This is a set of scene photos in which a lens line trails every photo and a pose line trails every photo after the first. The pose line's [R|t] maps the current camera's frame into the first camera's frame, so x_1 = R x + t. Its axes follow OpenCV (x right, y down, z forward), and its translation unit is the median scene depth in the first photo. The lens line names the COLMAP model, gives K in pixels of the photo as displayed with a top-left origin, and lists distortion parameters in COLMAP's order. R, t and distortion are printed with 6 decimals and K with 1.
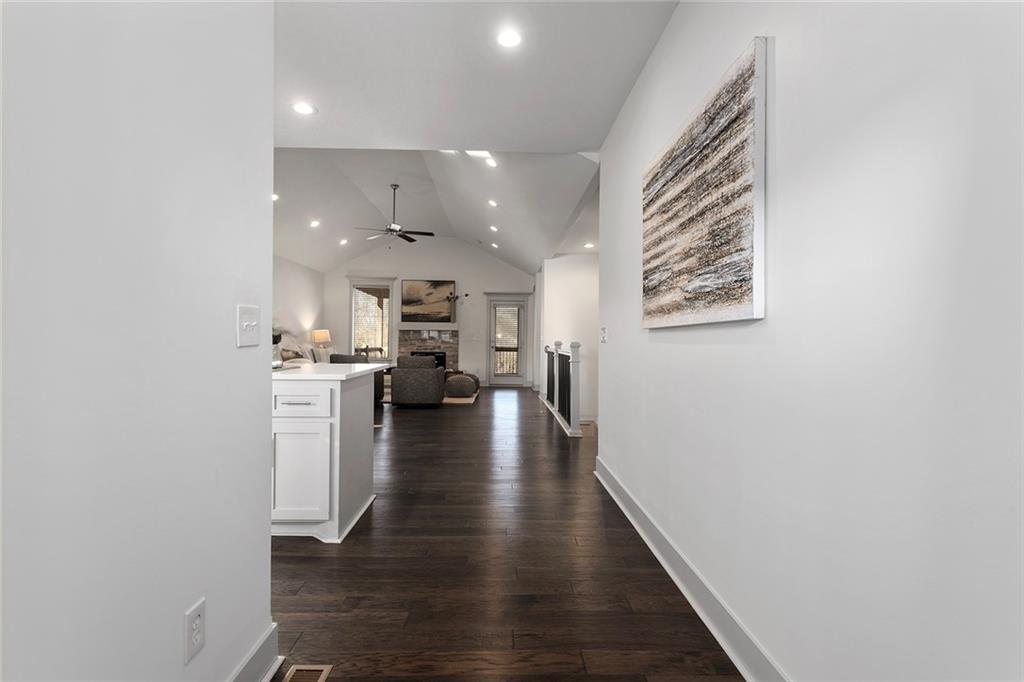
lens RADIAL K [[486.4, 0, 510.7], [0, 486.4, 343.1], [0, 0, 1]] dist [-0.000065, 0.000173]
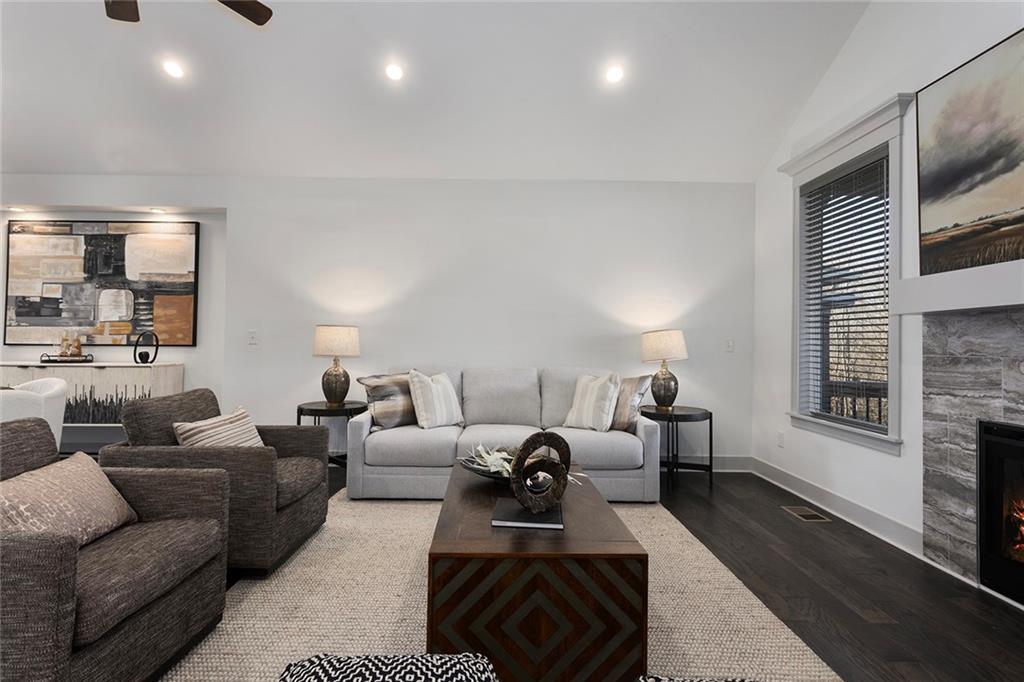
lens RADIAL K [[486.4, 0, 509.5], [0, 486.4, 335.5], [0, 0, 1]] dist [-0.000065, 0.000173]
pose [[-0.006776, -0.031259, -0.999488, -0.001692], [-0.017829, 0.999356, -0.031134, -0.007235], [0.999818, 0.017608, -0.007329, 0.815821]]
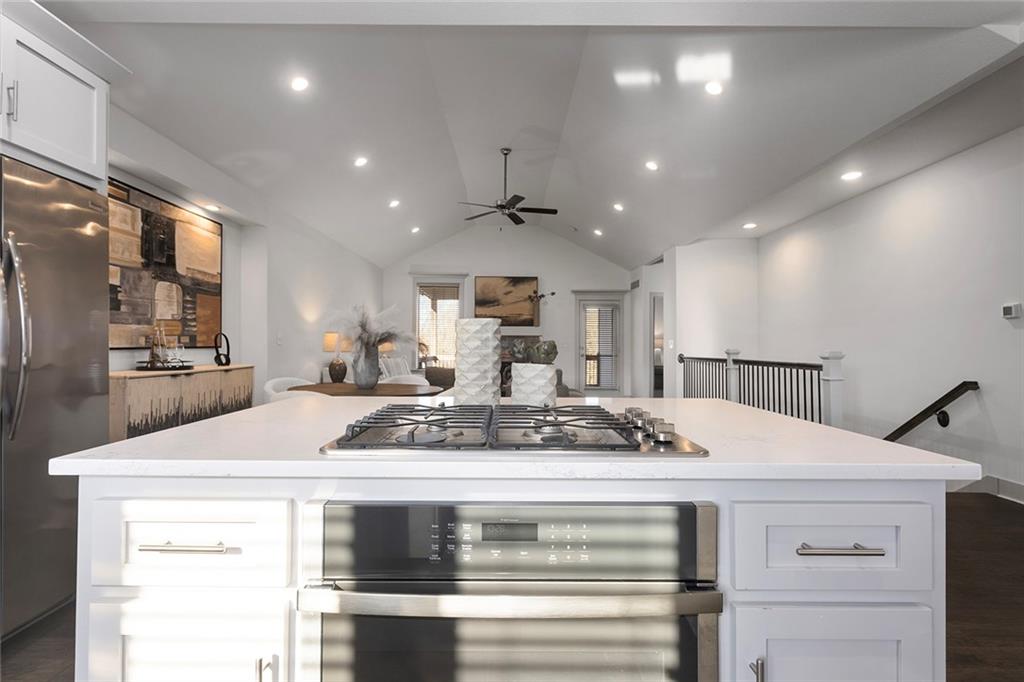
lens RADIAL K [[486.4, 0, 512.9], [0, 486.4, 337.5], [0, 0, 1]] dist [-0.000065, 0.000173]
pose [[0.999955, -0.007442, -0.005861, -0.153795], [0.007305, 0.999710, -0.022956, -0.003663], [0.006030, 0.022913, 0.999719, 0.155743]]
